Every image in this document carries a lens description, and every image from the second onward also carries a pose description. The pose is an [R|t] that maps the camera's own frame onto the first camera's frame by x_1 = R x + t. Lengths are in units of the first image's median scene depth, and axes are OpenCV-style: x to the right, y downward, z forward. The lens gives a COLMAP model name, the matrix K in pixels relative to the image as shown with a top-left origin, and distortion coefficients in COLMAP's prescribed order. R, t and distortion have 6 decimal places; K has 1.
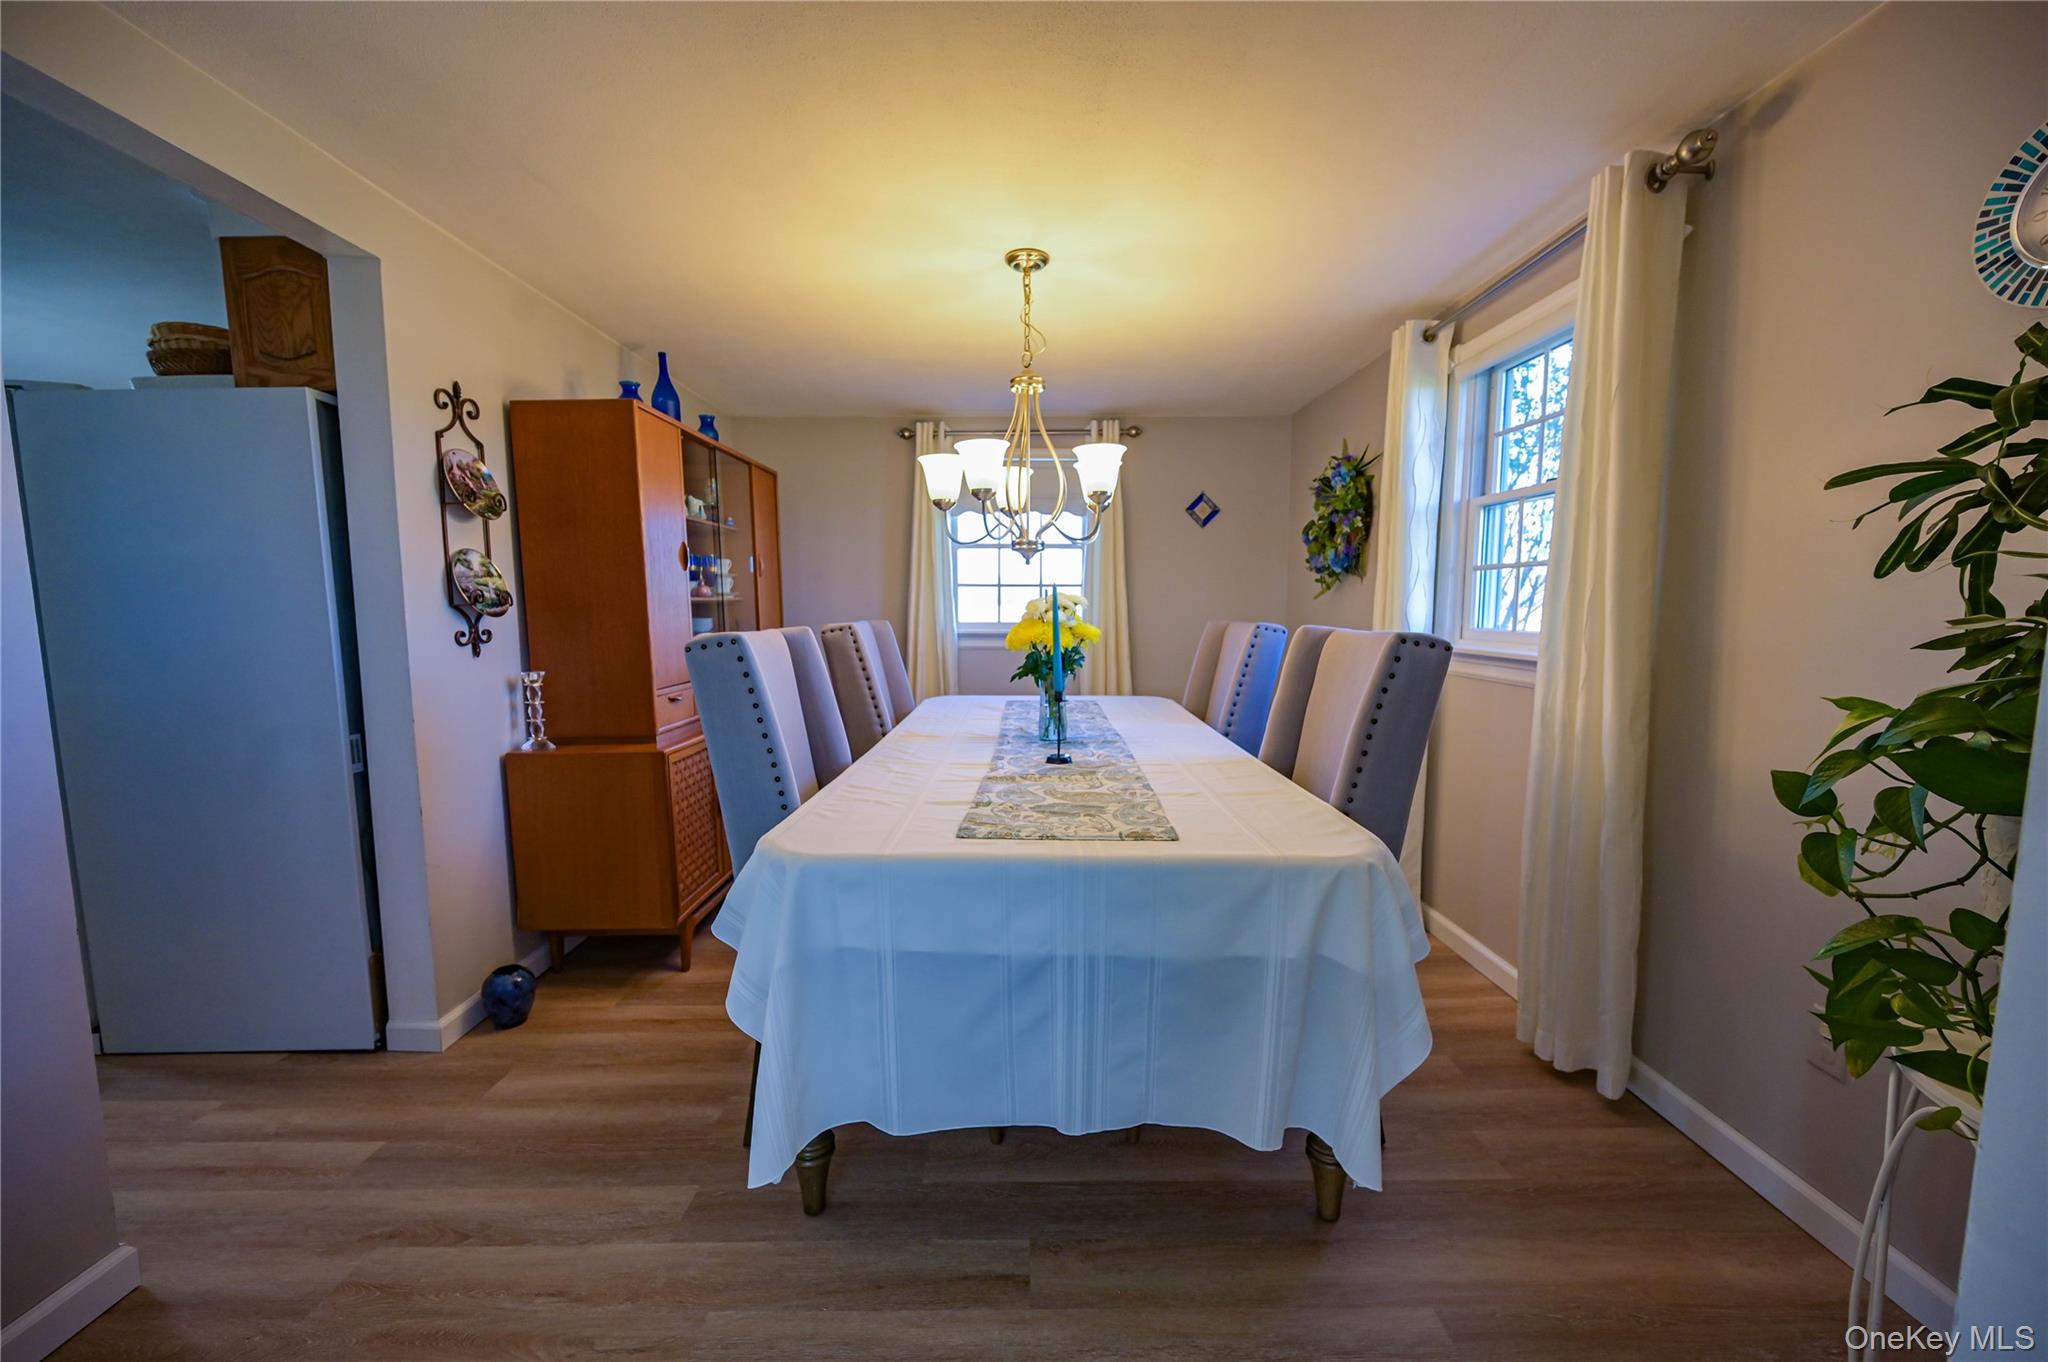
lens RADIAL K [[801.0, 0, 1023.4], [0, 801.0, 687.3], [0, 0, 1]] dist [-0.001989, 0.000189]
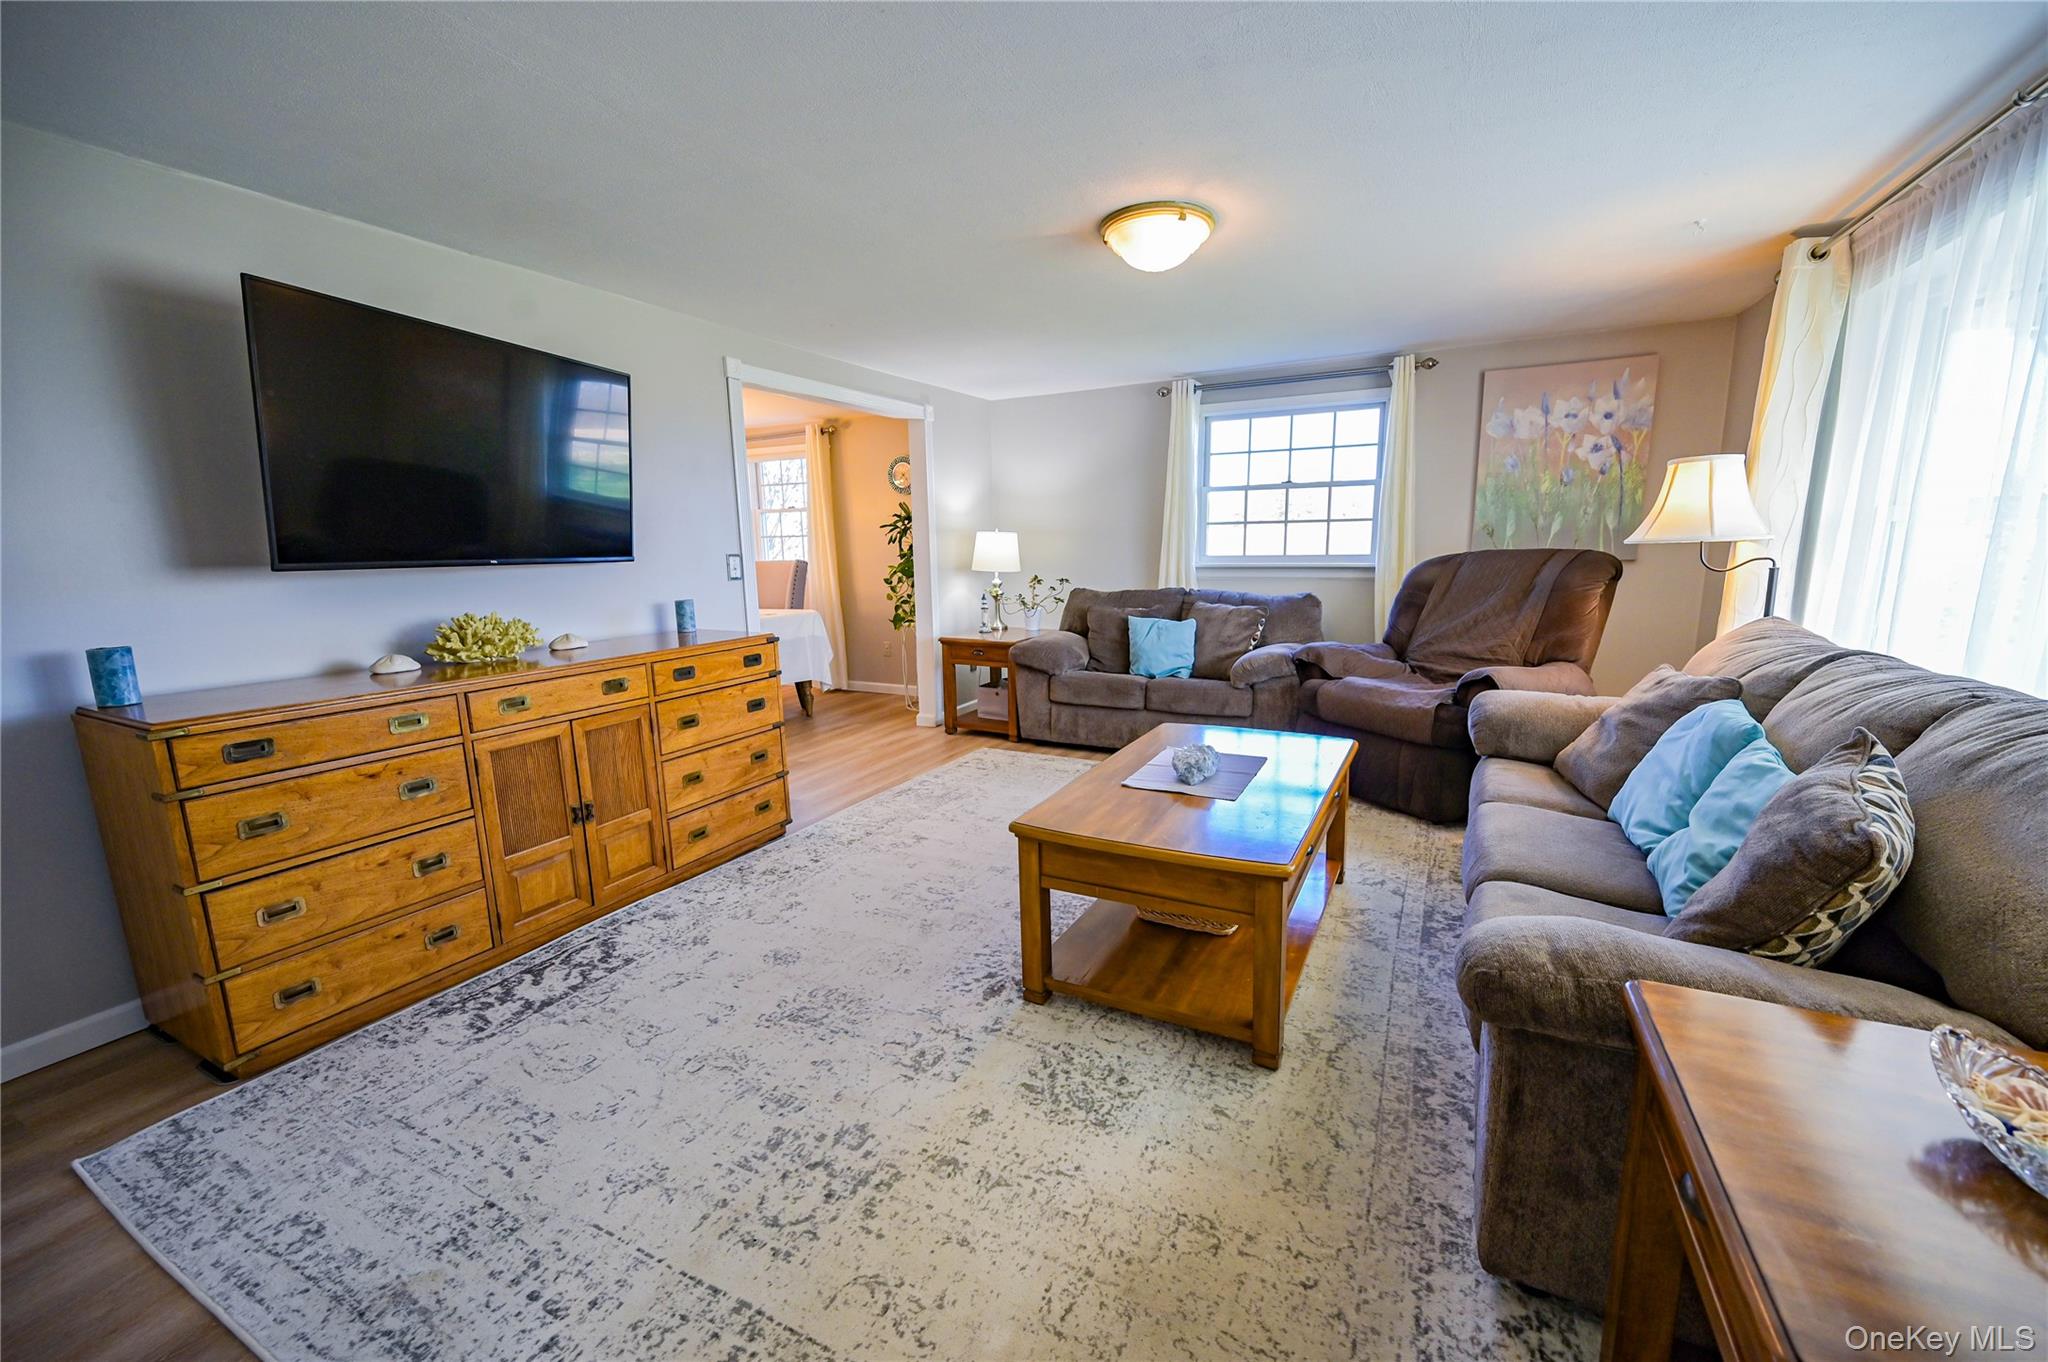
lens RADIAL K [[797.9, 0, 1034.5], [0, 797.9, 691.8], [0, 0, 1]] dist [-0.007475, 0.002180]
pose [[0.462089, -0.166001, 0.871158, -3.675820], [0.108201, 0.985539, 0.130403, 0.270681], [-0.880208, 0.034003, 0.473369, -2.634018]]
